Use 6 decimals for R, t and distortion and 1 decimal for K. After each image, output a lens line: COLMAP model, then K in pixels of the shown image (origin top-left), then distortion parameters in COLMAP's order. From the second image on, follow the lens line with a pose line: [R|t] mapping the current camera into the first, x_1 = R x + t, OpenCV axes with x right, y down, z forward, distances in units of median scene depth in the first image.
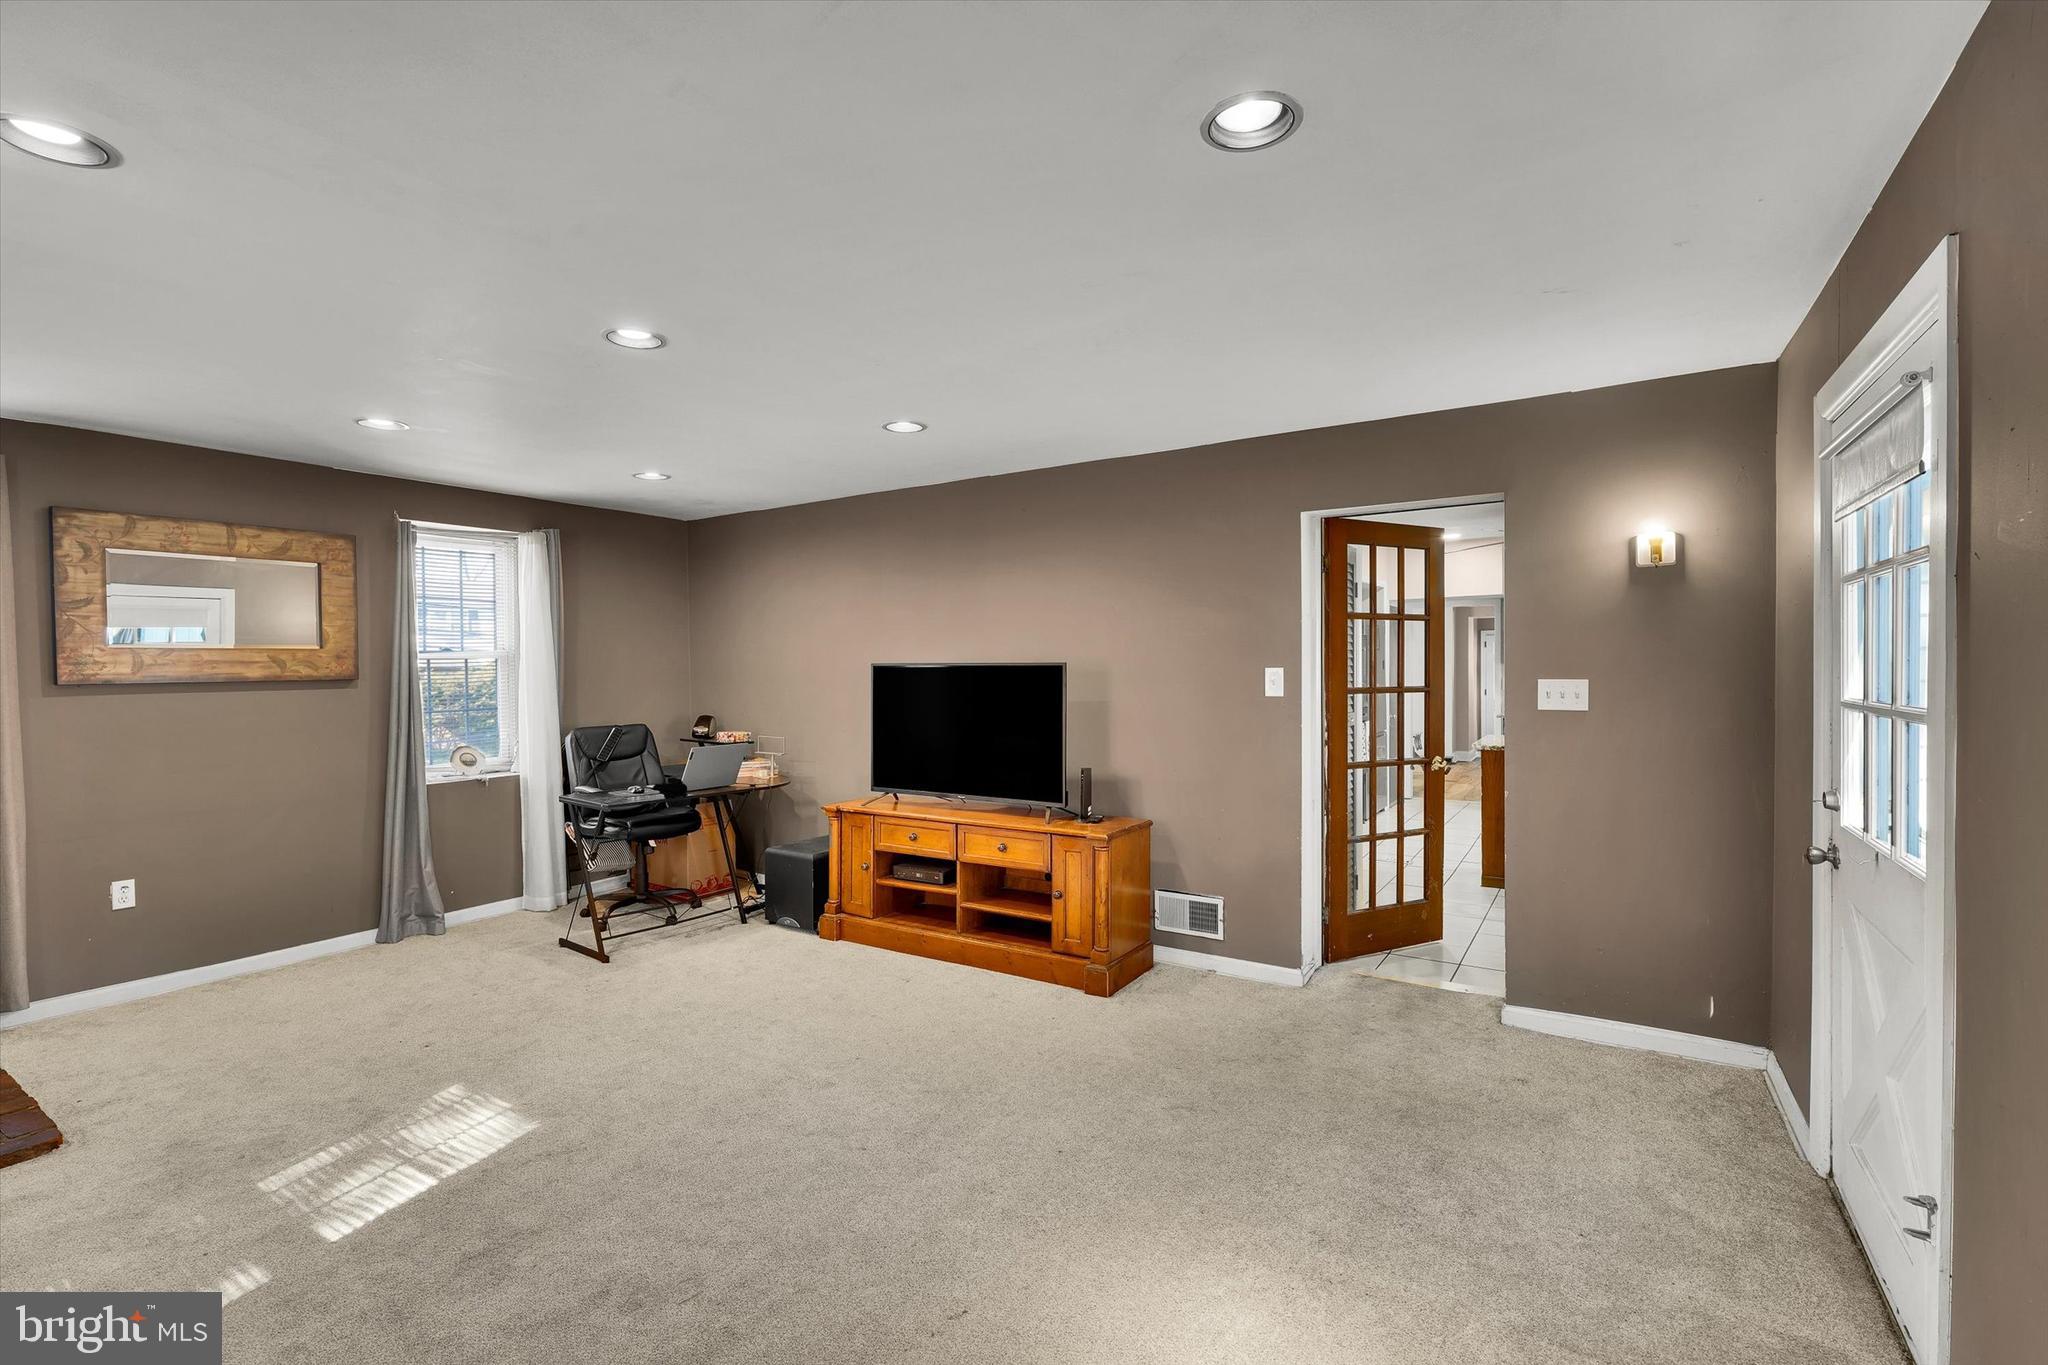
lens RADIAL K [[911.0, 0, 1015.9], [0, 911.0, 686.3], [0, 0, 1]] dist [-0.008400, 0.000197]
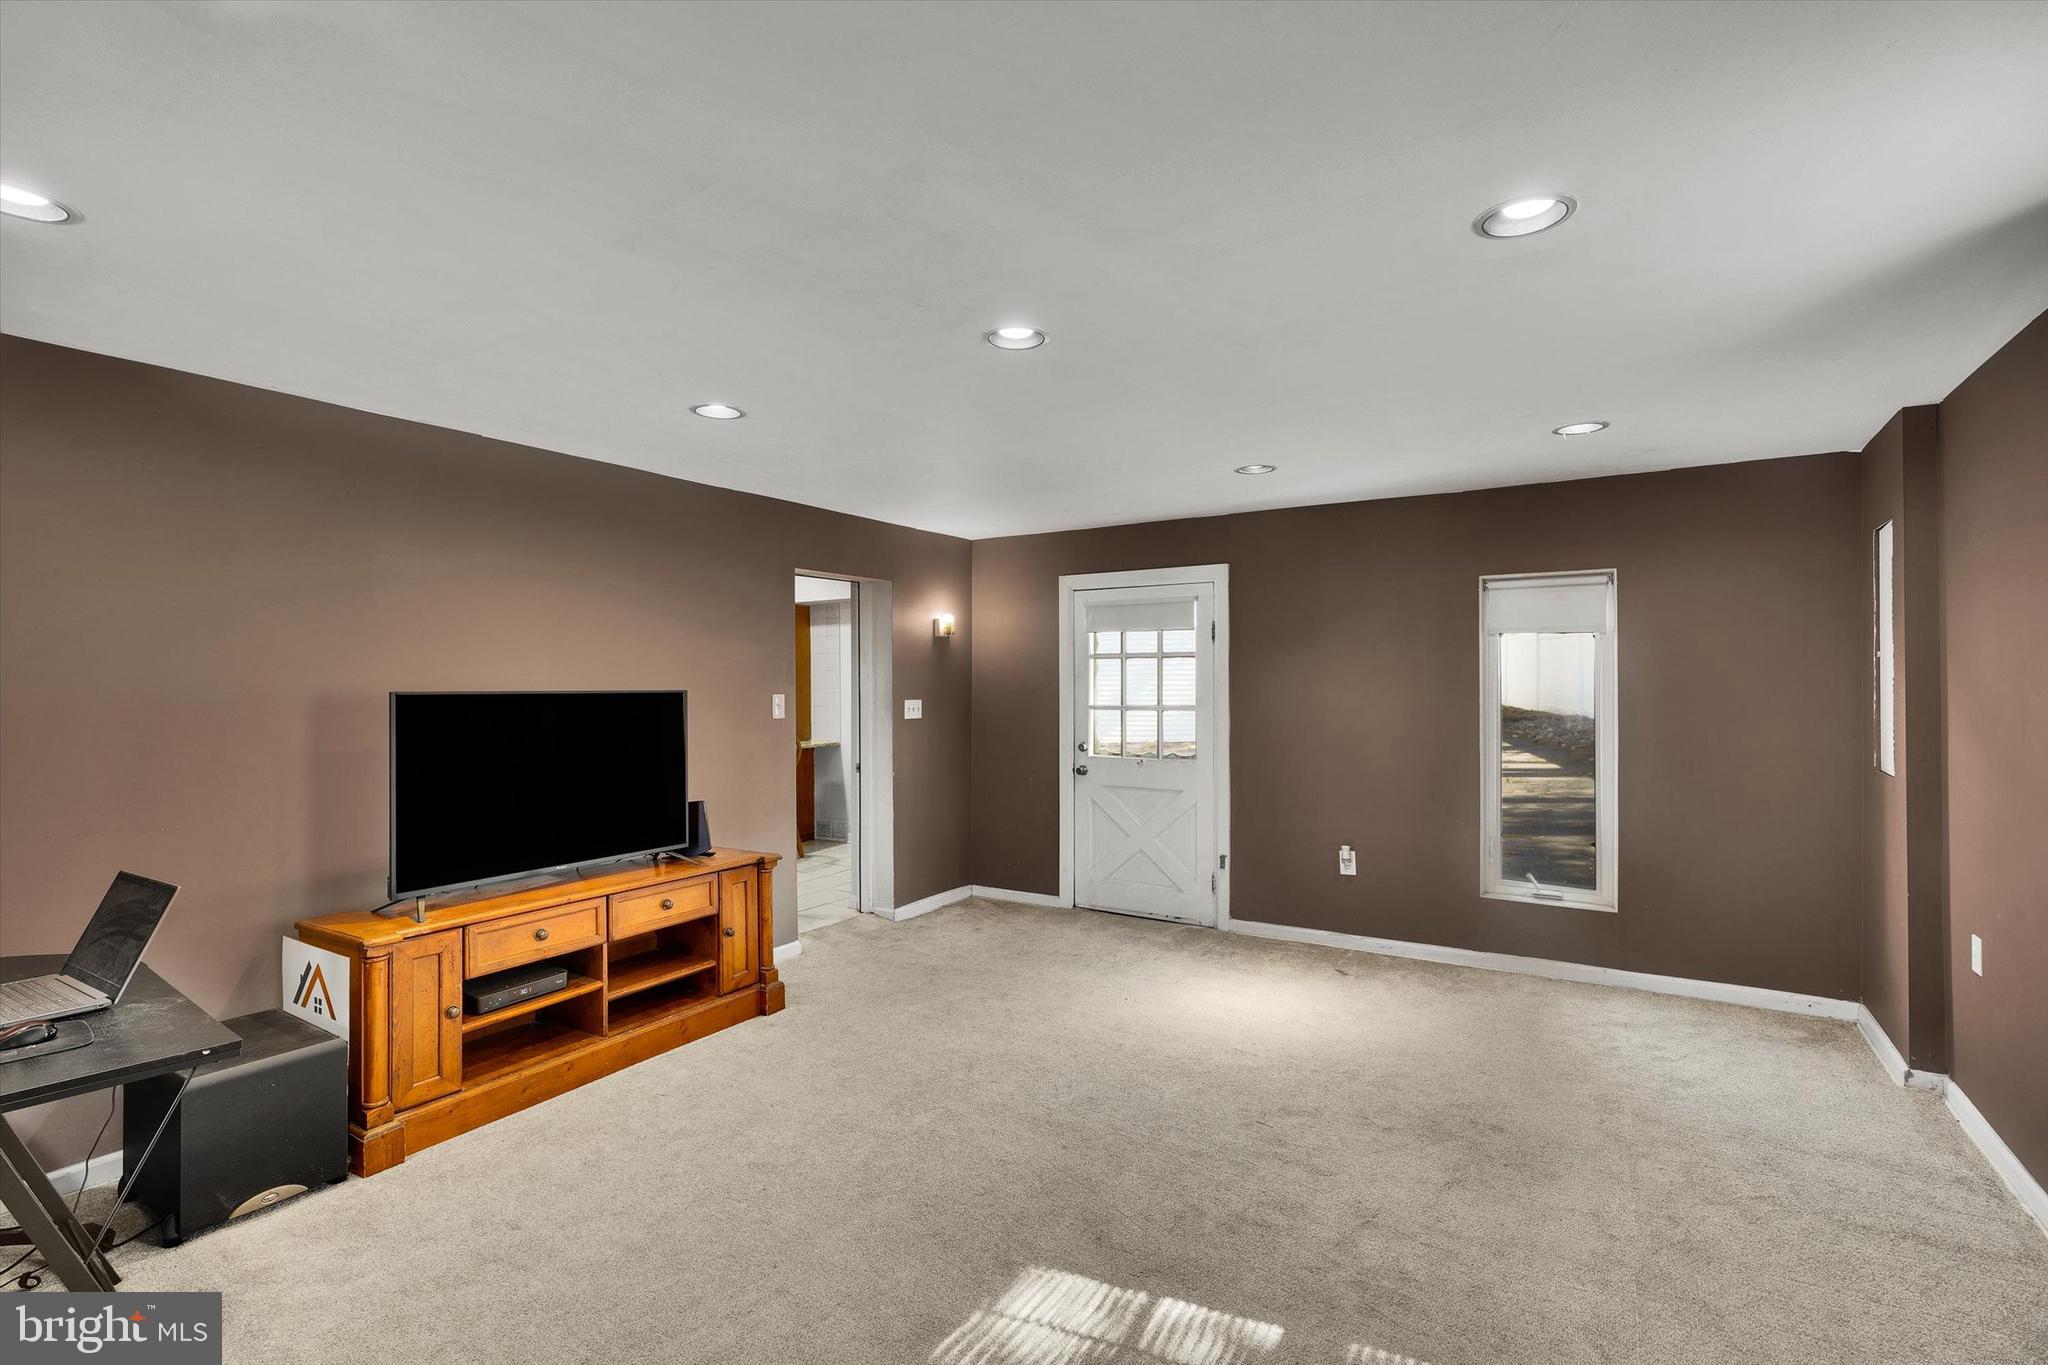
lens RADIAL K [[919.9, 0, 1036.7], [0, 919.9, 673.4], [0, 0, 1]] dist [-0.000568, 0.000166]
pose [[-0.016473, 0.016417, 0.999730, -0.884169], [0.019311, 0.999684, -0.016098, -0.019991], [-0.999678, 0.019040, -0.016785, 0.654145]]
